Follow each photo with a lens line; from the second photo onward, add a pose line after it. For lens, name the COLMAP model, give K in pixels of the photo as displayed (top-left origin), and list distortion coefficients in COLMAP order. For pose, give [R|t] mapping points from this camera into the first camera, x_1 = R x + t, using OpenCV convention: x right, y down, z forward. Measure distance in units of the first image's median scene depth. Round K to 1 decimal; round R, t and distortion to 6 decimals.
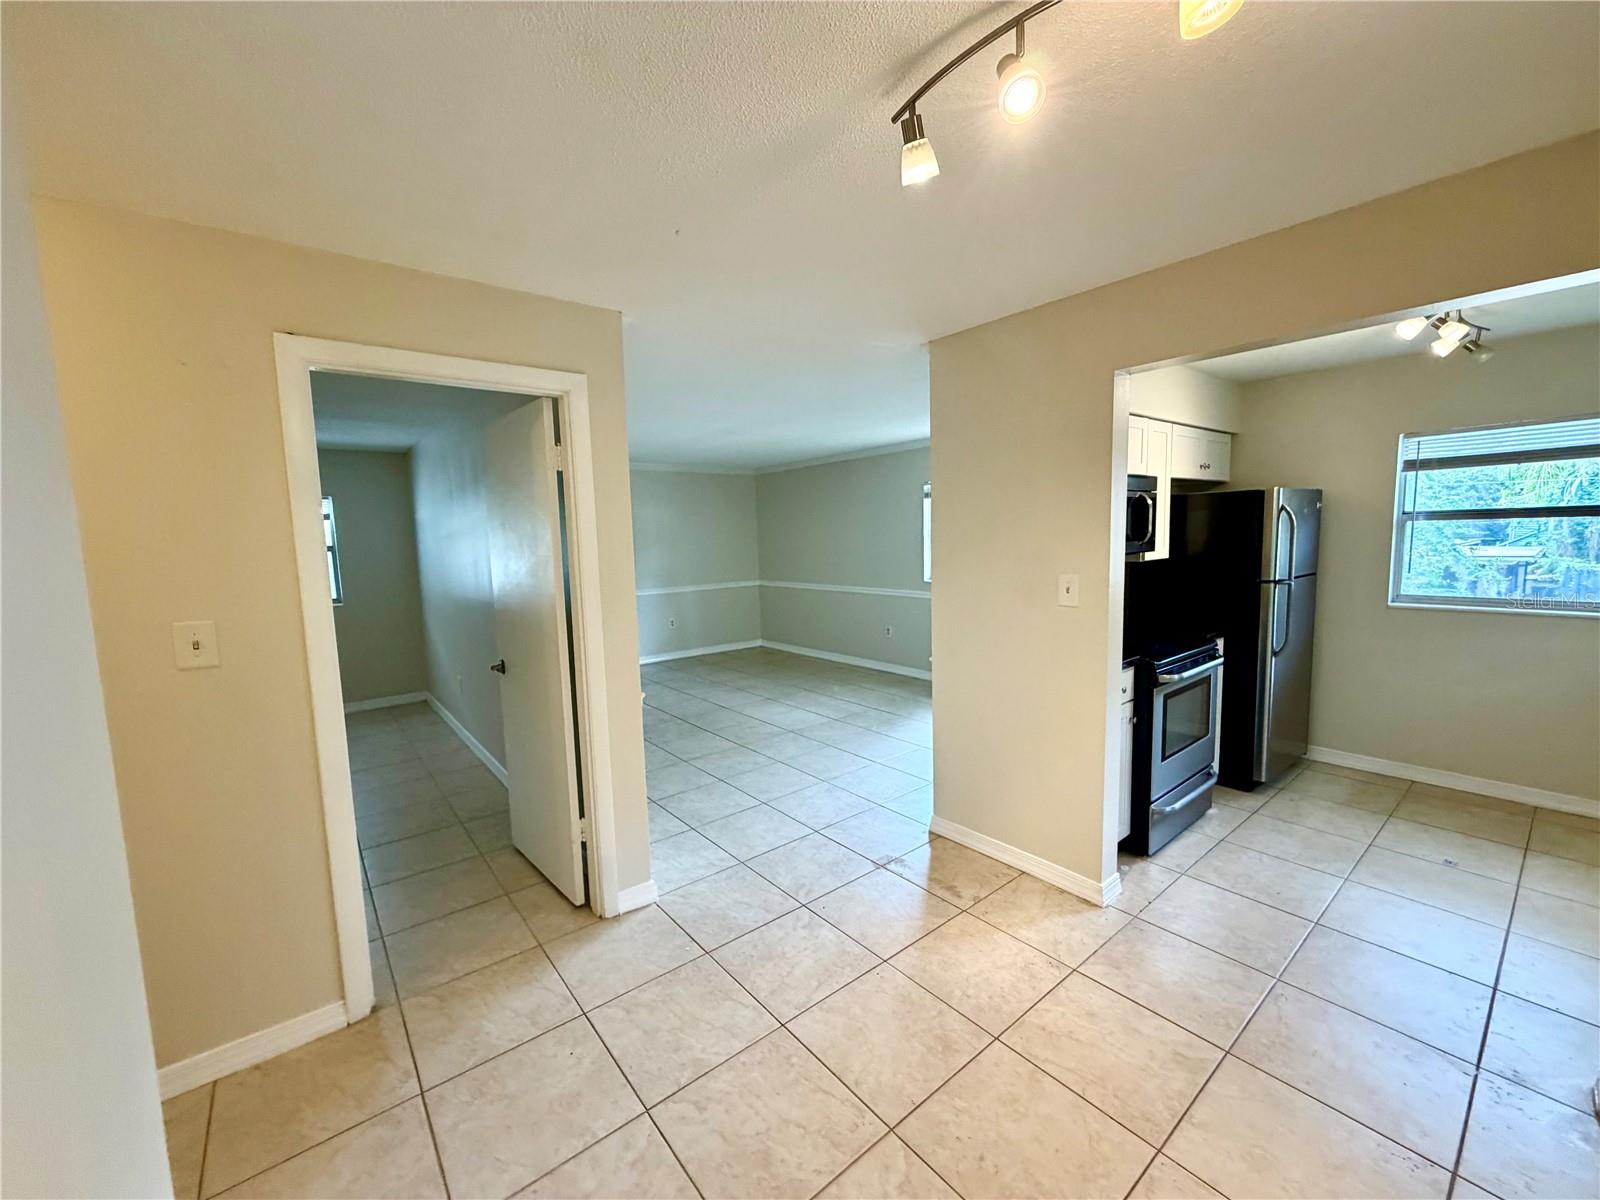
lens RADIAL K [[636.1, 0, 794.0], [0, 636.1, 602.3], [0, 0, 1]] dist [-0.003107, 0.000672]
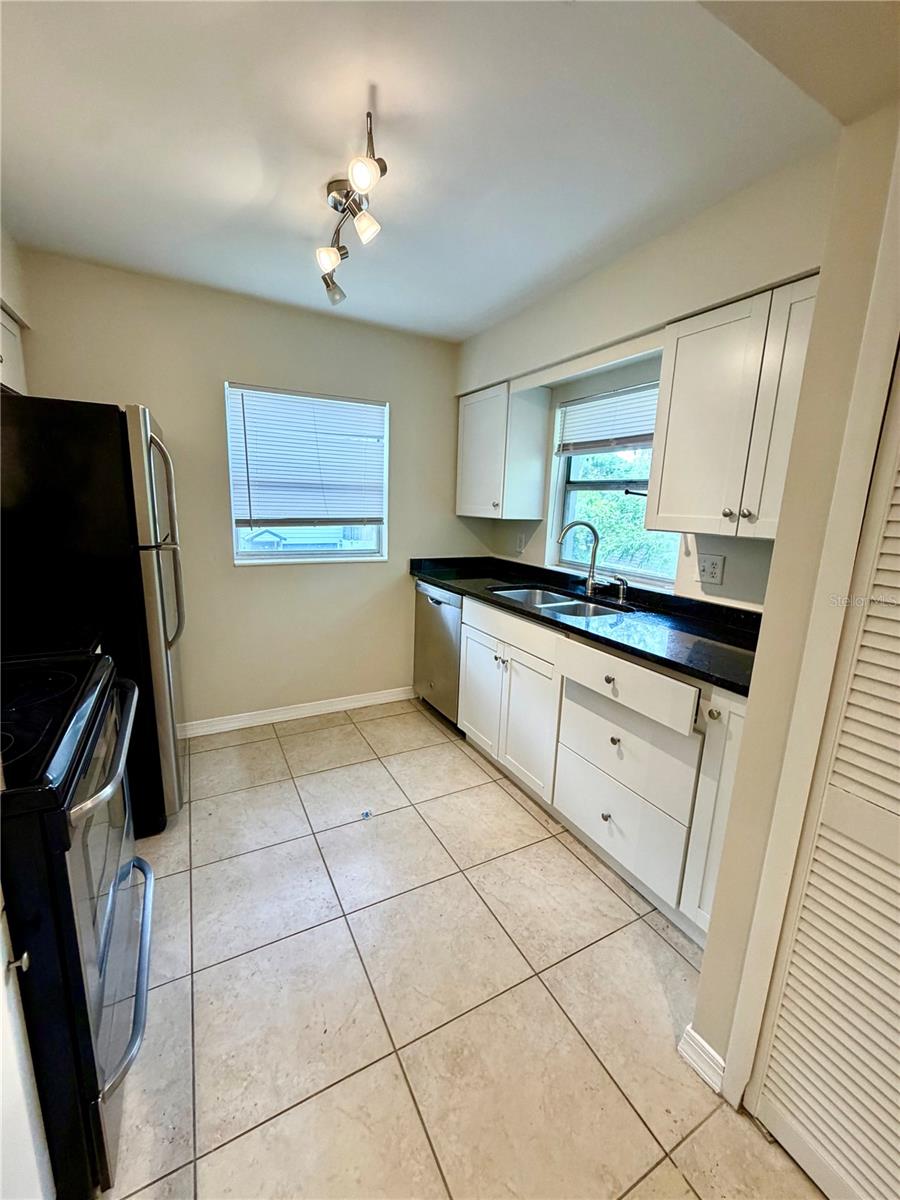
lens RADIAL K [[477.0, 0, 449.2], [0, 477.0, 597.2], [0, 0, 1]] dist [-0.003107, 0.000672]
pose [[0.174866, -0.160107, 0.971487, 0.279765], [0.063129, 0.986483, 0.151215, -0.035982], [-0.982566, 0.034887, 0.182610, 0.563943]]
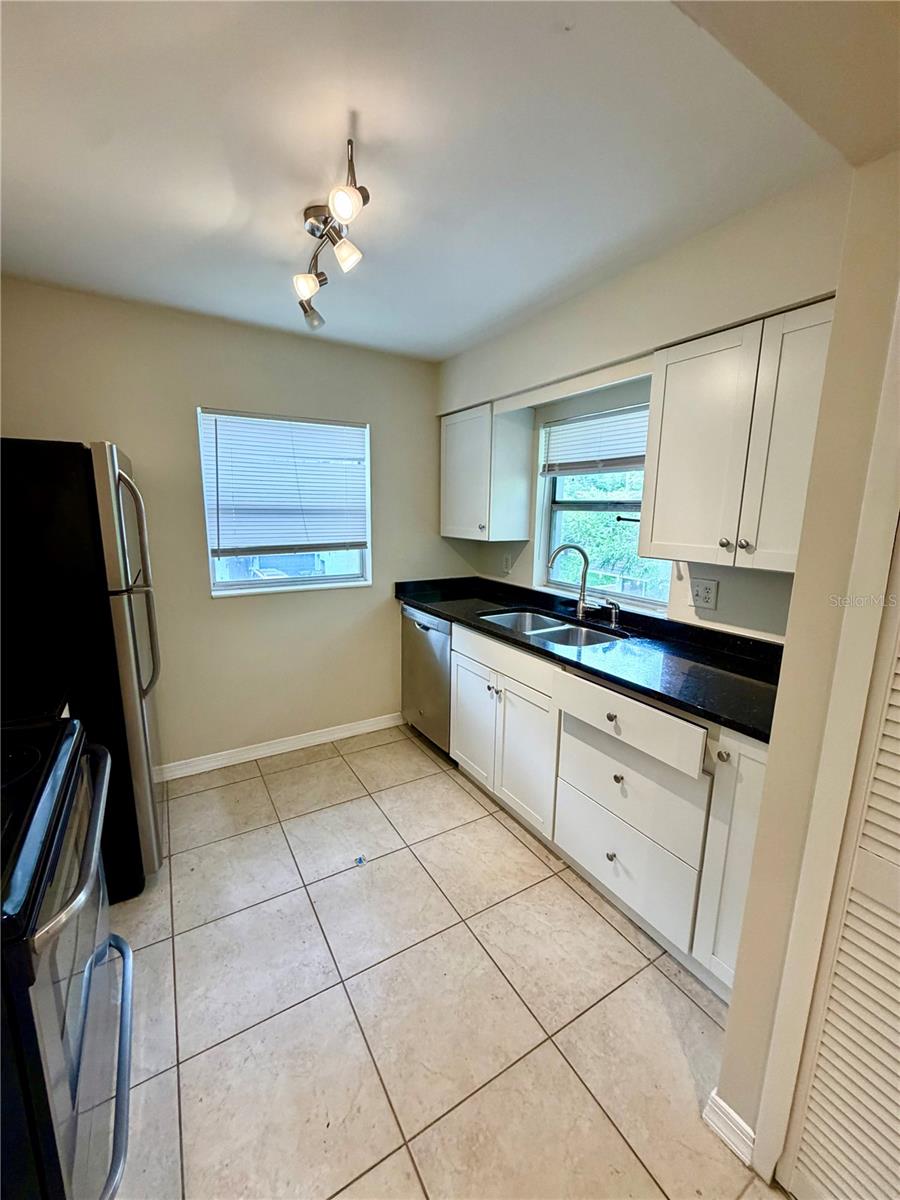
lens RADIAL K [[477.0, 0, 449.2], [0, 477.0, 597.2], [0, 0, 1]] dist [-0.003107, 0.000672]
pose [[0.128288, -0.152533, 0.979937, 0.302778], [0.085399, 0.986130, 0.142317, -0.065851], [-0.988053, 0.065428, 0.139535, 0.579493]]
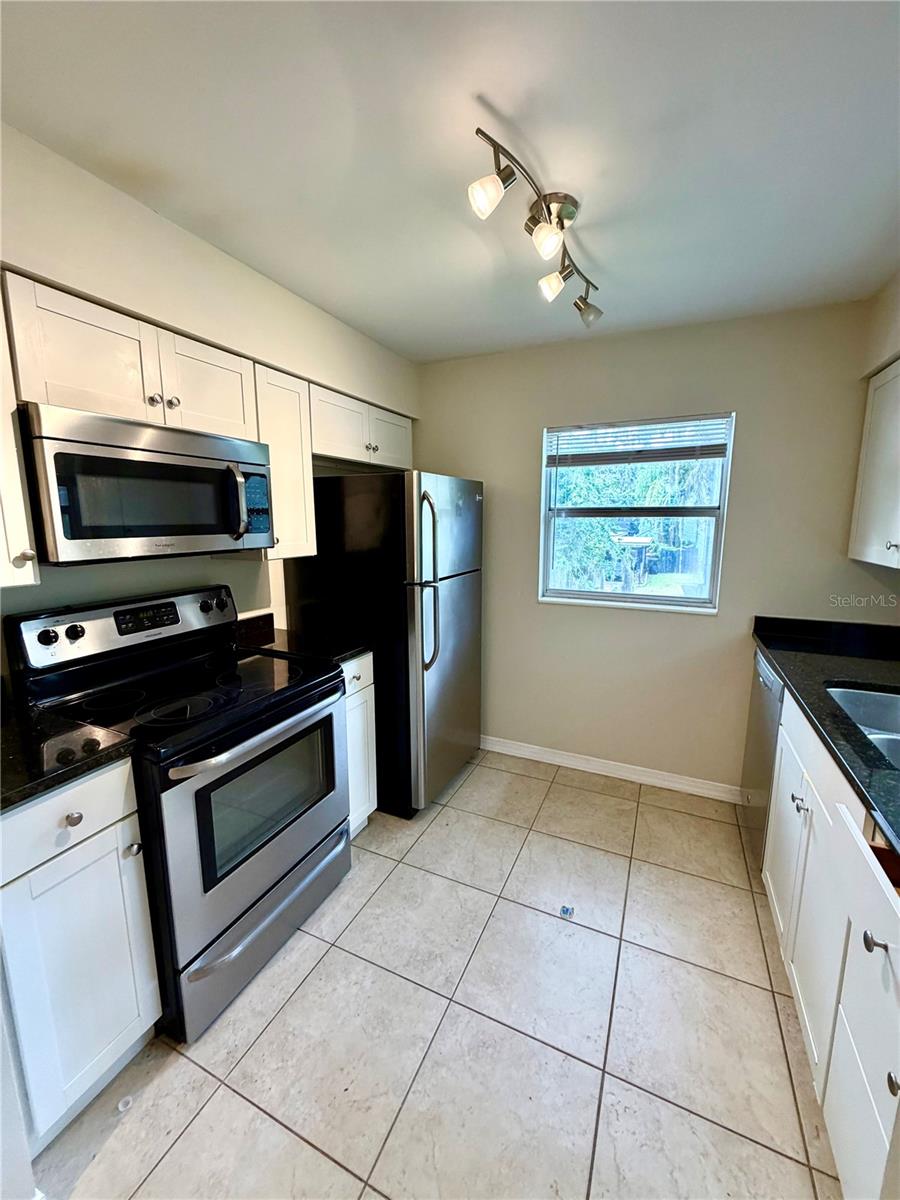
lens RADIAL K [[477.0, 0, 449.2], [0, 477.0, 597.2], [0, 0, 1]] dist [-0.003107, 0.000672]
pose [[0.893770, -0.044804, 0.446282, 0.486856], [0.021536, 0.998137, 0.057077, -0.048698], [-0.448008, -0.041403, 0.893070, 0.397557]]
